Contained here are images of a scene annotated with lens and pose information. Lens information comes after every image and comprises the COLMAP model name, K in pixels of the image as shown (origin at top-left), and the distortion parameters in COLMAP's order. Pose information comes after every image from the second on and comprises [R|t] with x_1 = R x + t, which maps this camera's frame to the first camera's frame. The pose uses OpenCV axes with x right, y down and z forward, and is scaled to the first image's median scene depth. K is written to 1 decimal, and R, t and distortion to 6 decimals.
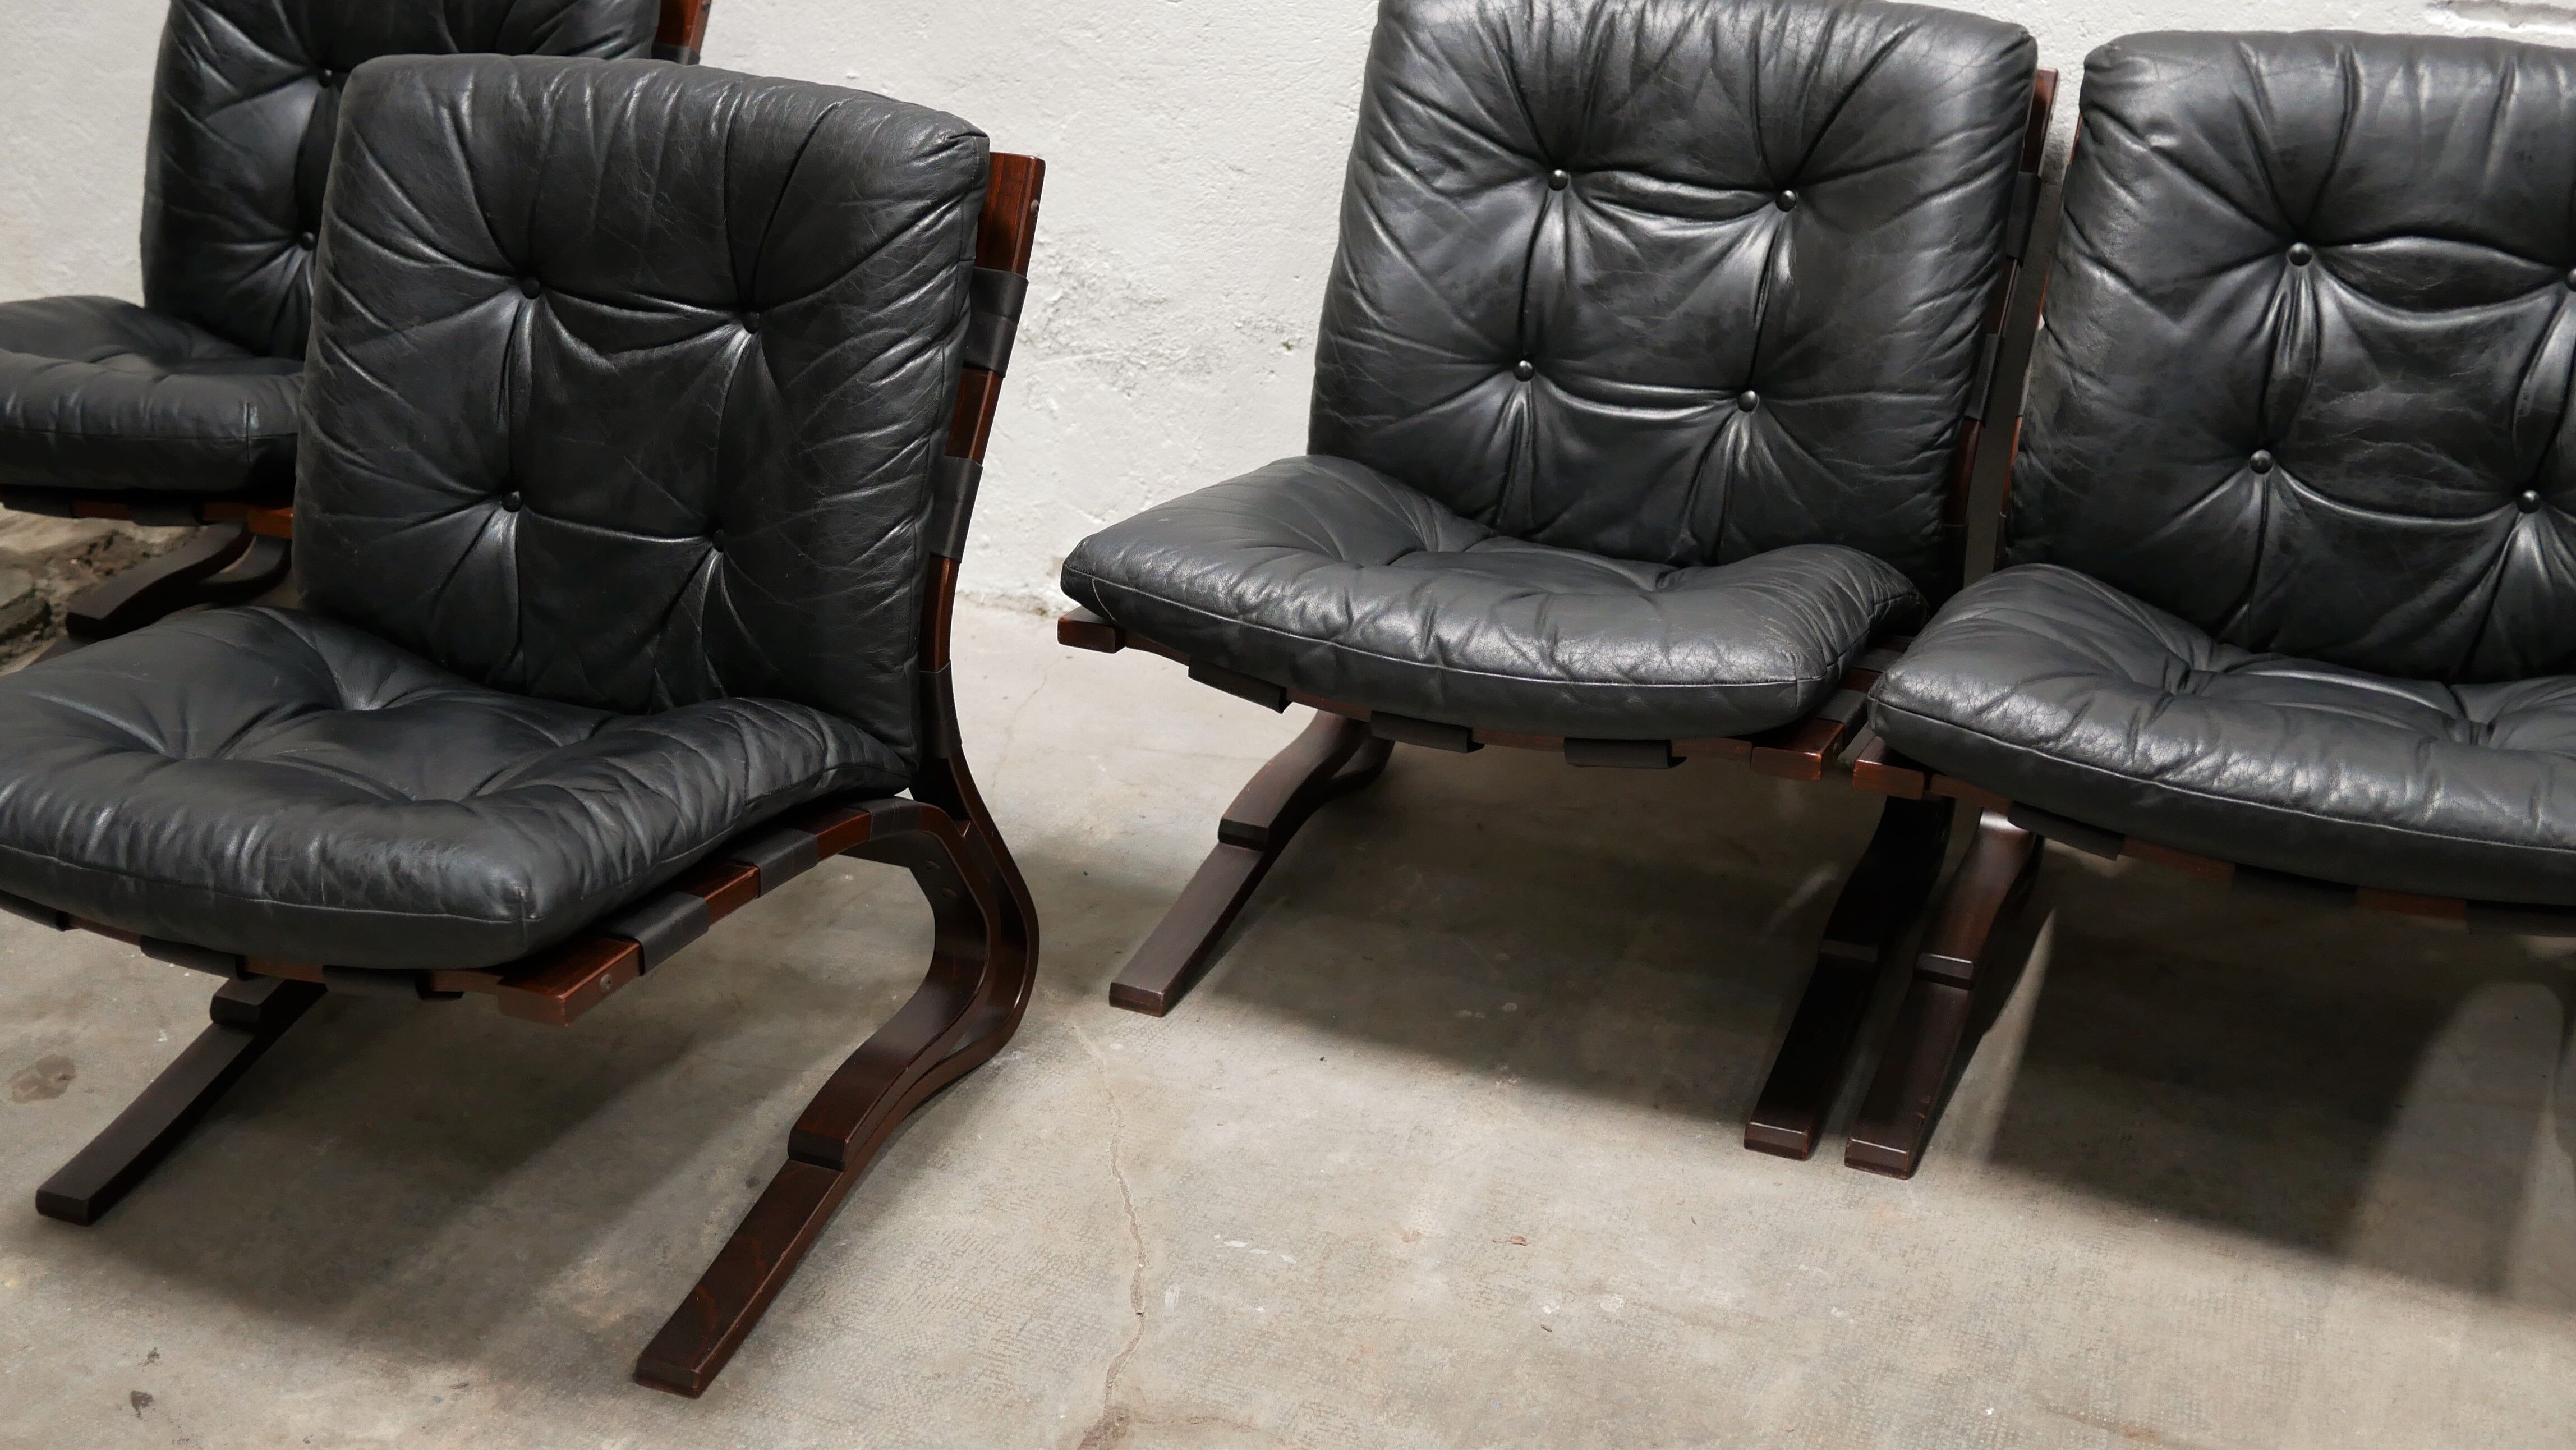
lens RADIAL K [[2941.0, 0, 1262.4], [0, 2941.0, 739.3], [0, 0, 1]] dist [-0.010110, 0.000000]
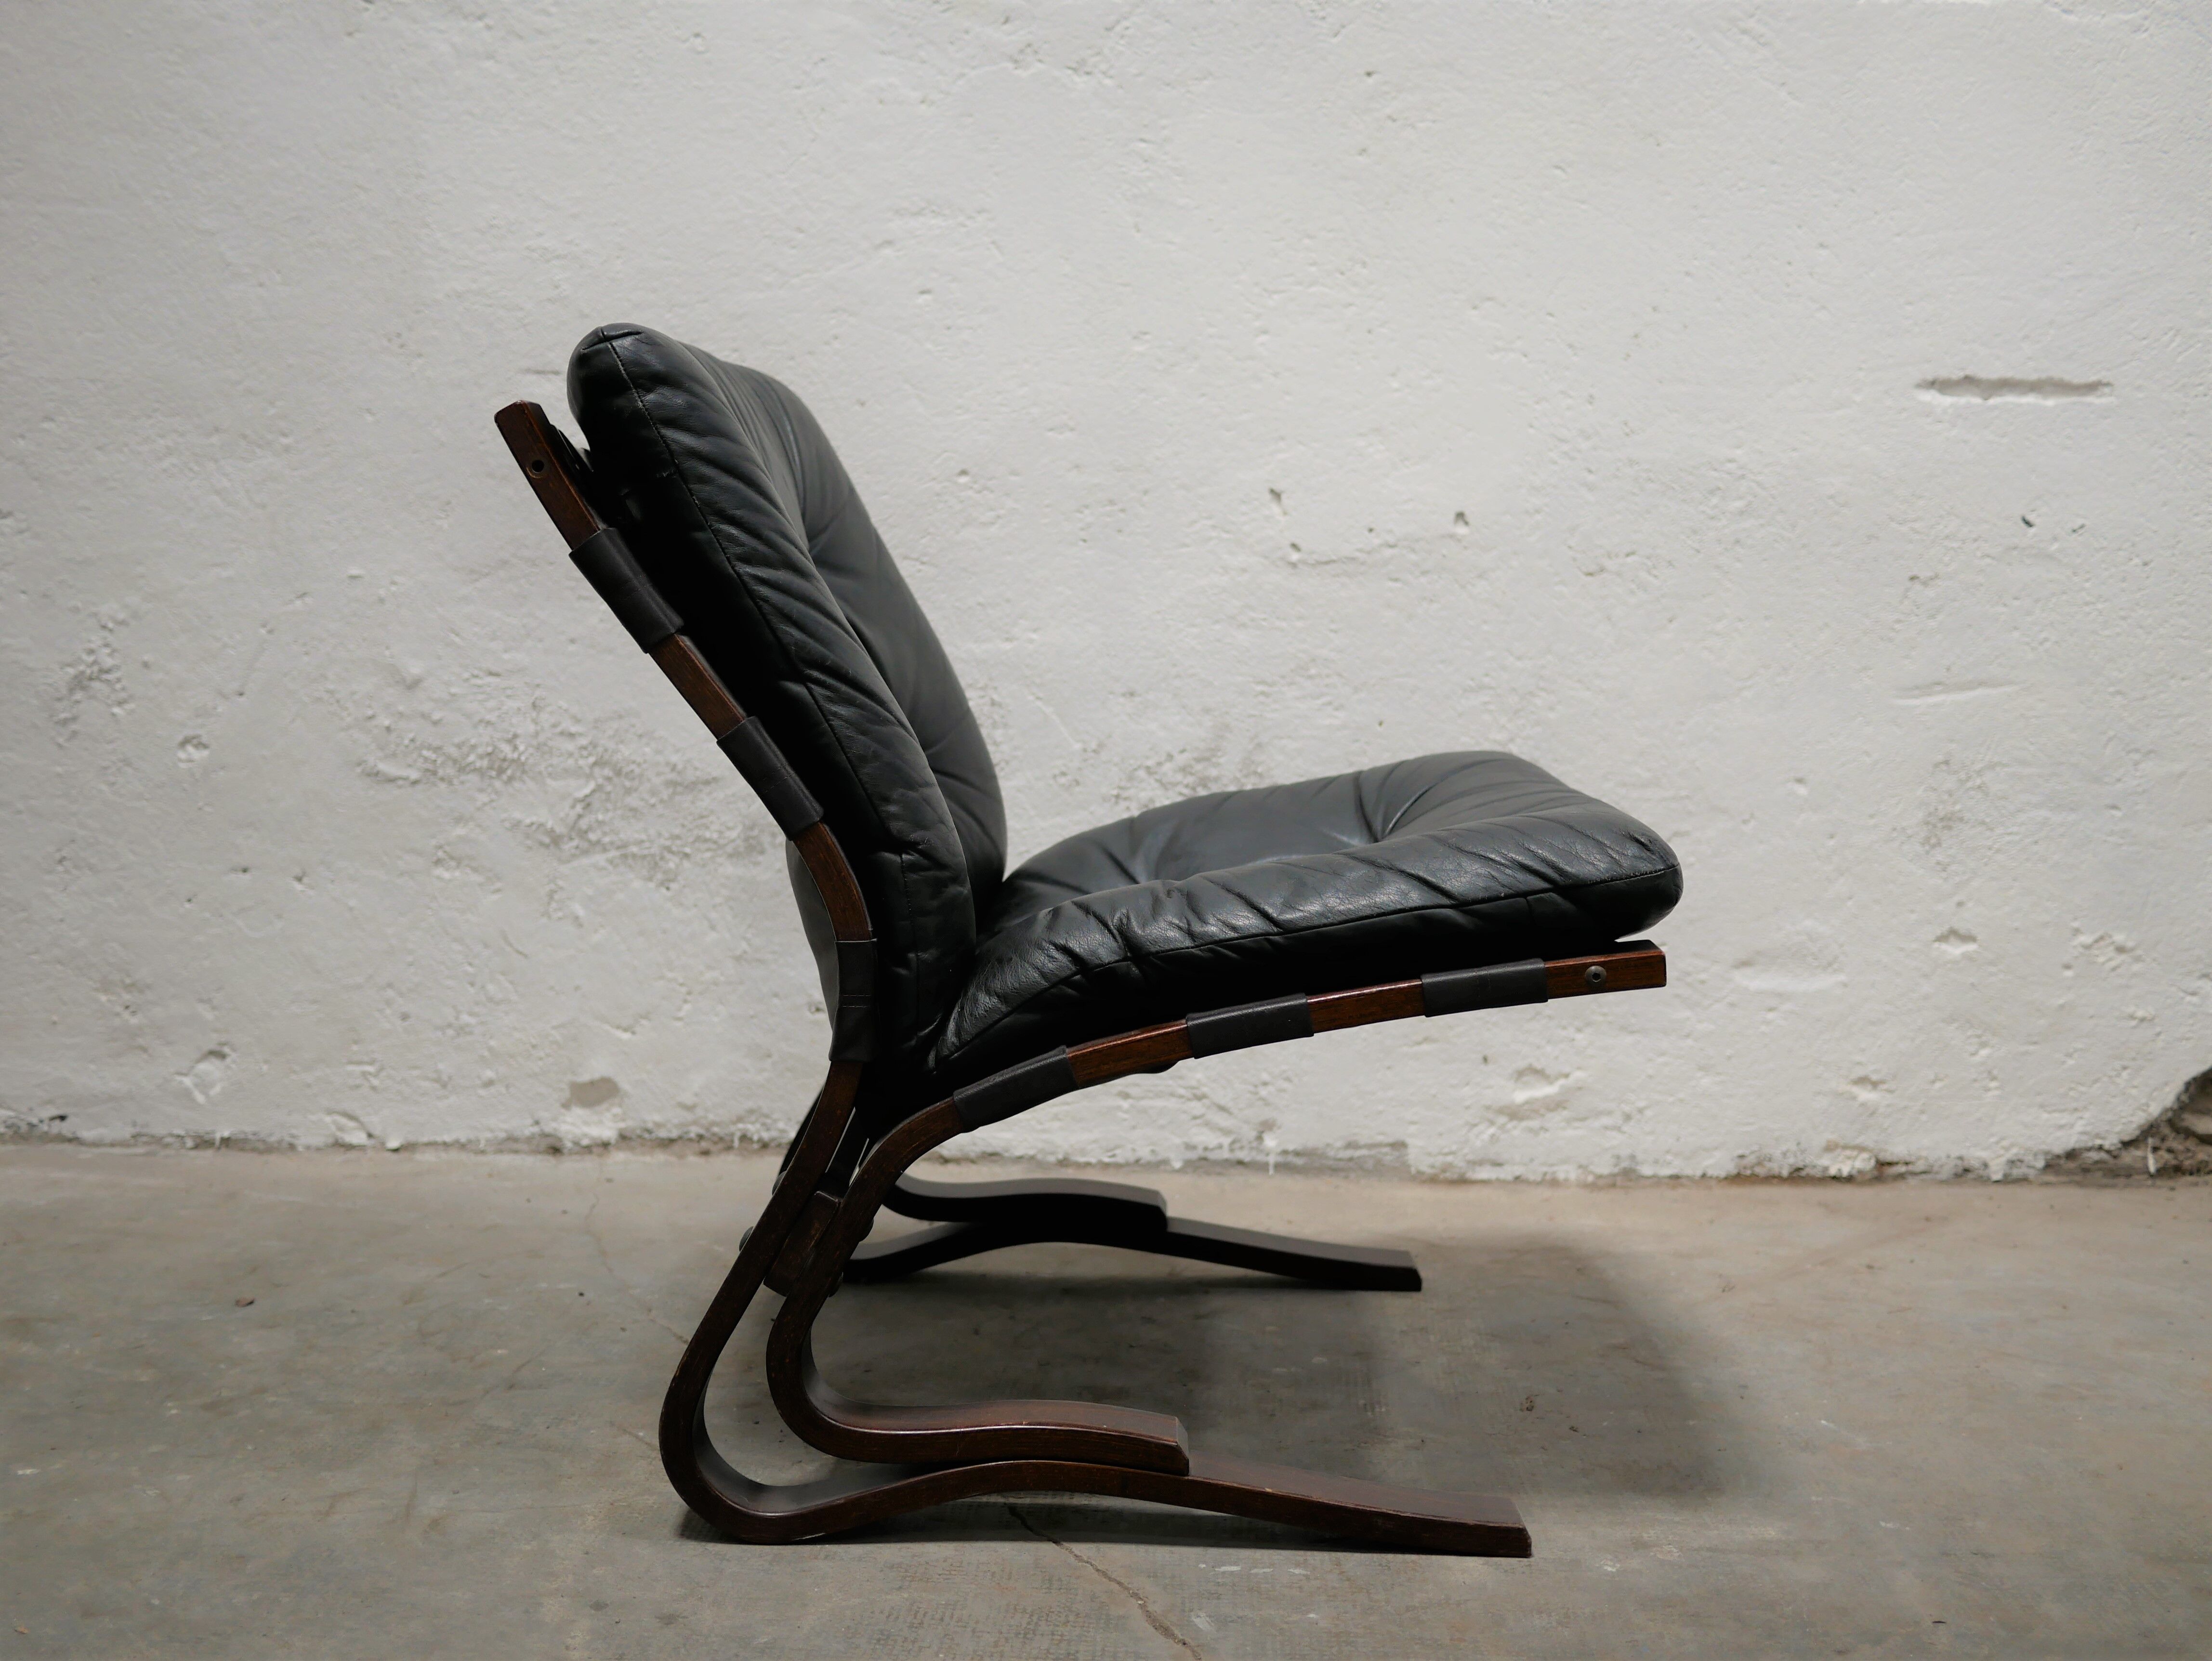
lens RADIAL K [[2517.5, 0, 1101.6], [0, 2517.5, 835.2], [0, 0, 1]] dist [-0.007736, 0.000000]
pose [[0.927353, -0.026197, 0.373270, -0.261097], [0.147837, 0.942040, -0.301172, 0.159054], [-0.343745, 0.334476, 0.877476, 0.270192]]
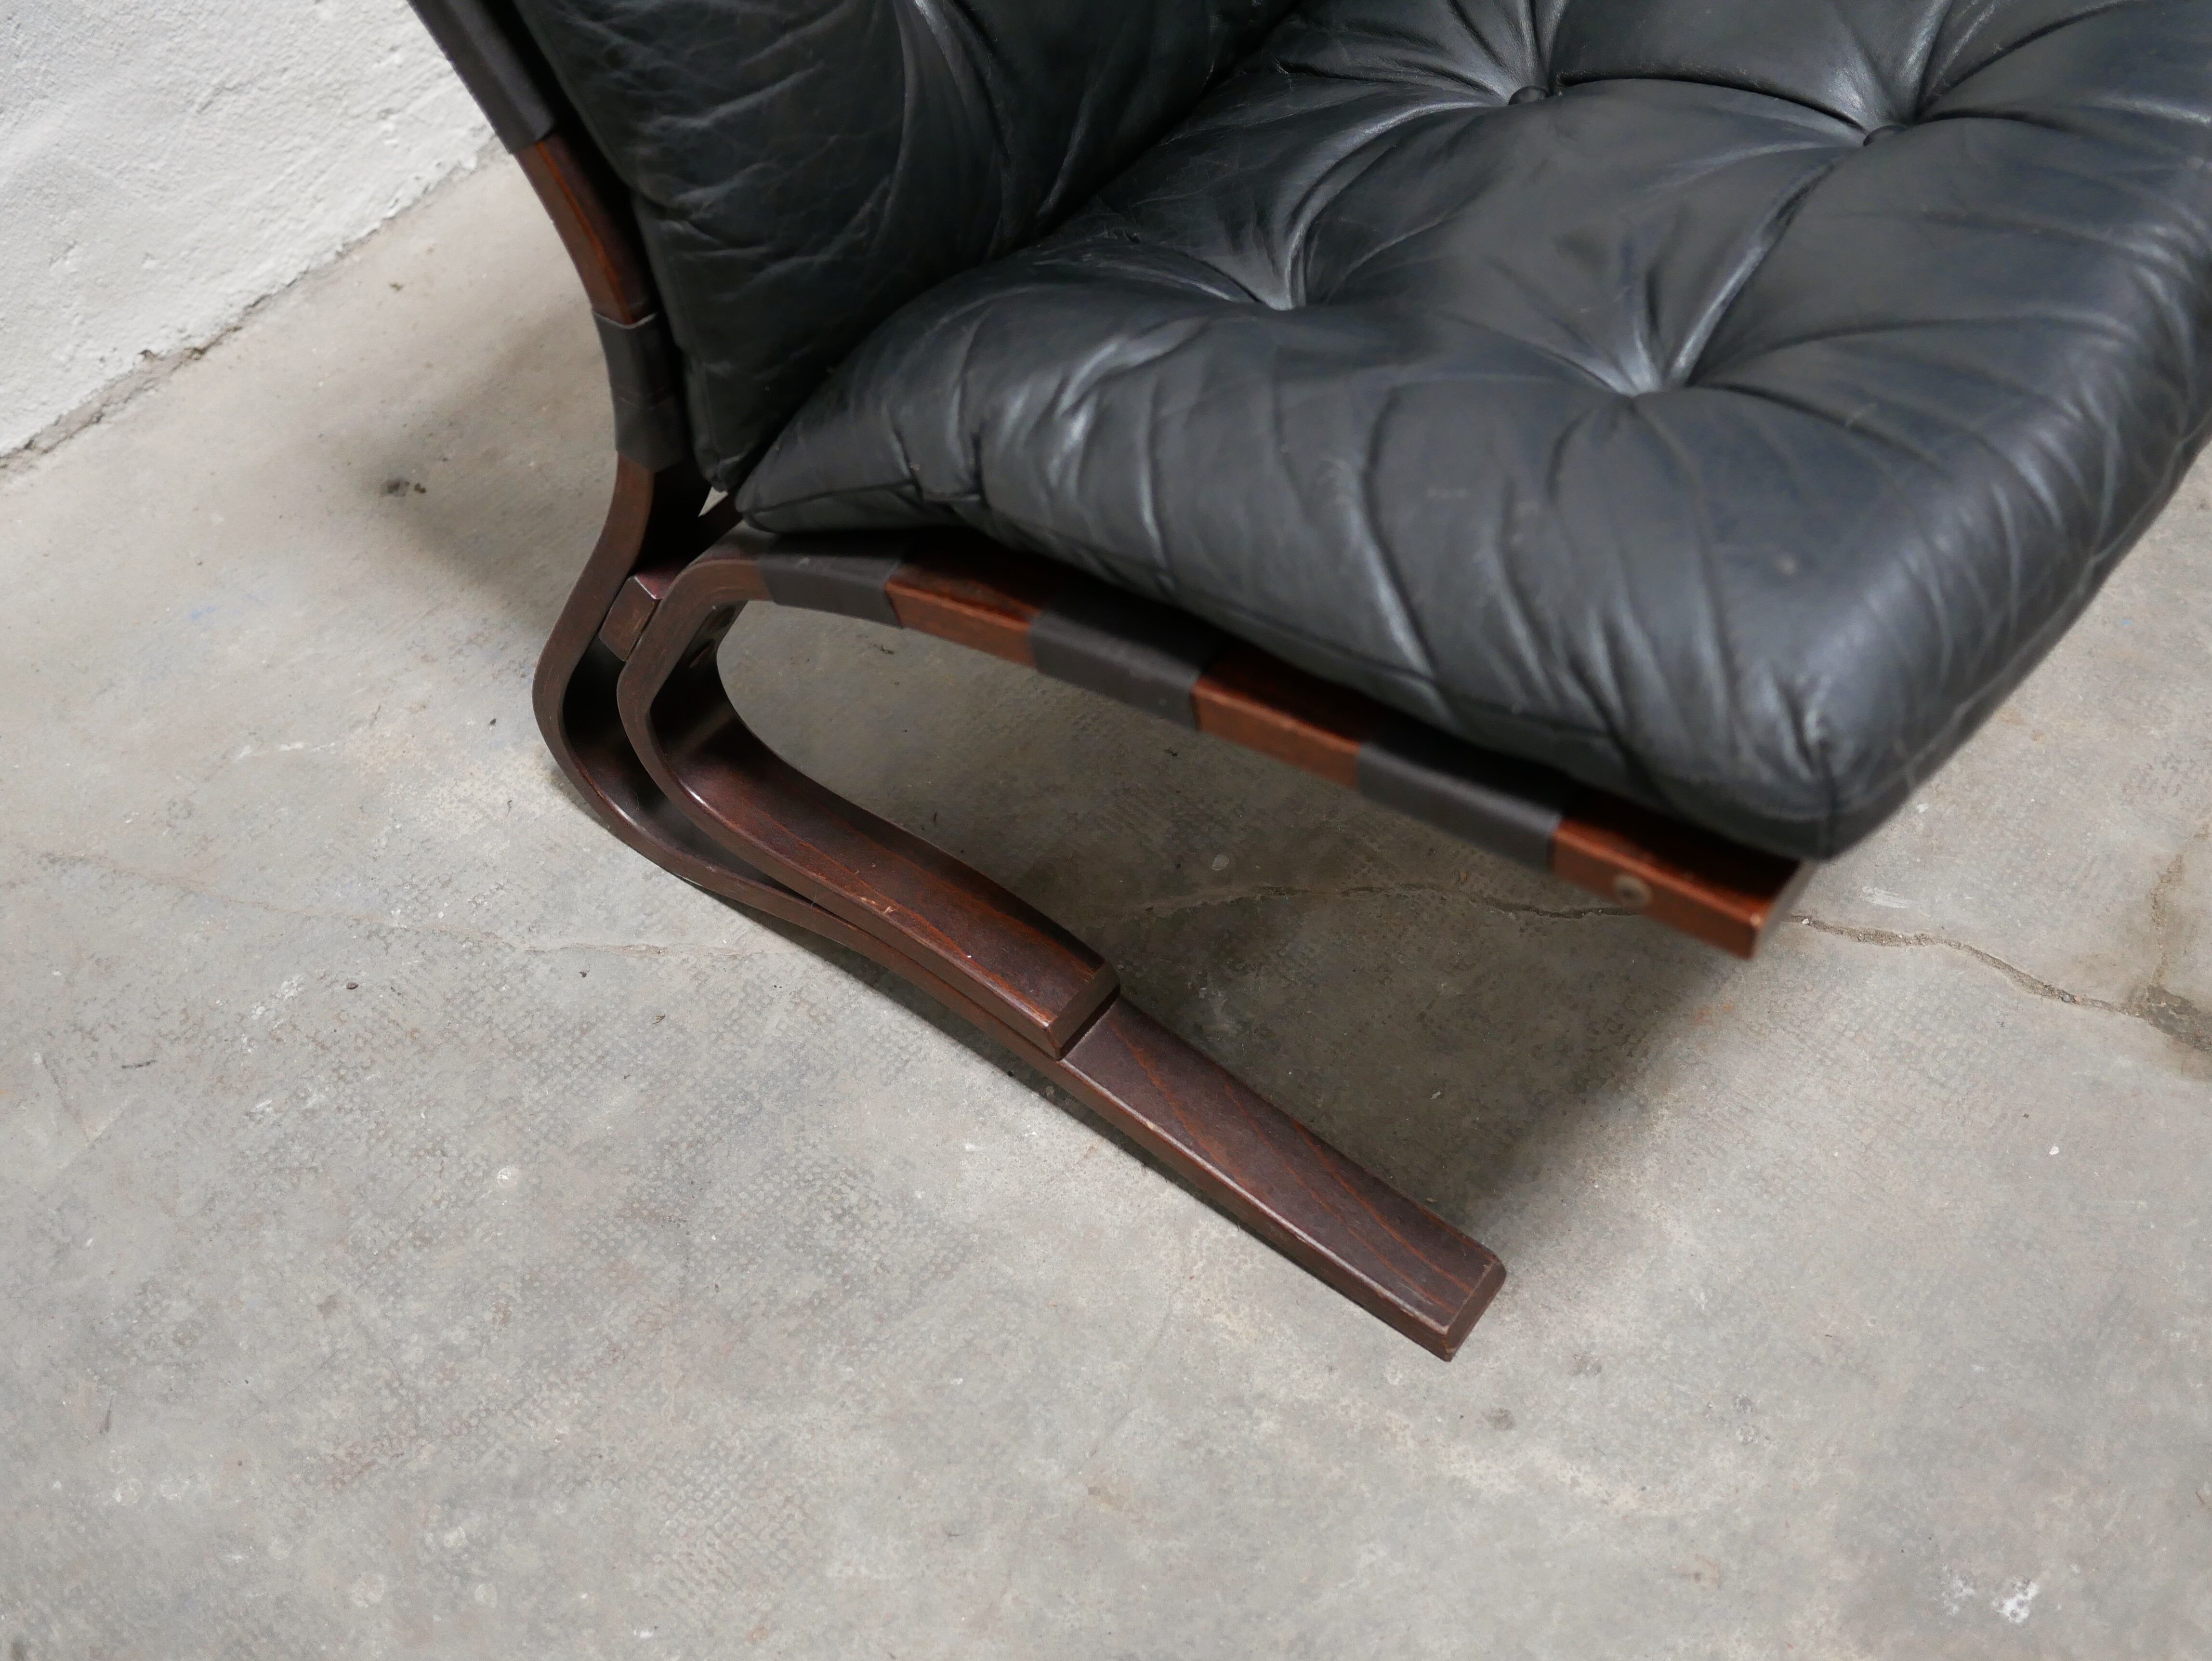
lens RADIAL K [[2517.5, 0, 1116.6], [0, 2517.5, 815.8], [0, 0, 1]] dist [-0.007736, 0.000000]
pose [[0.232083, -0.755067, 0.613198, -0.358654], [0.438383, 0.643950, 0.627015, -0.236134], [-0.868308, 0.123296, 0.480458, 0.725620]]
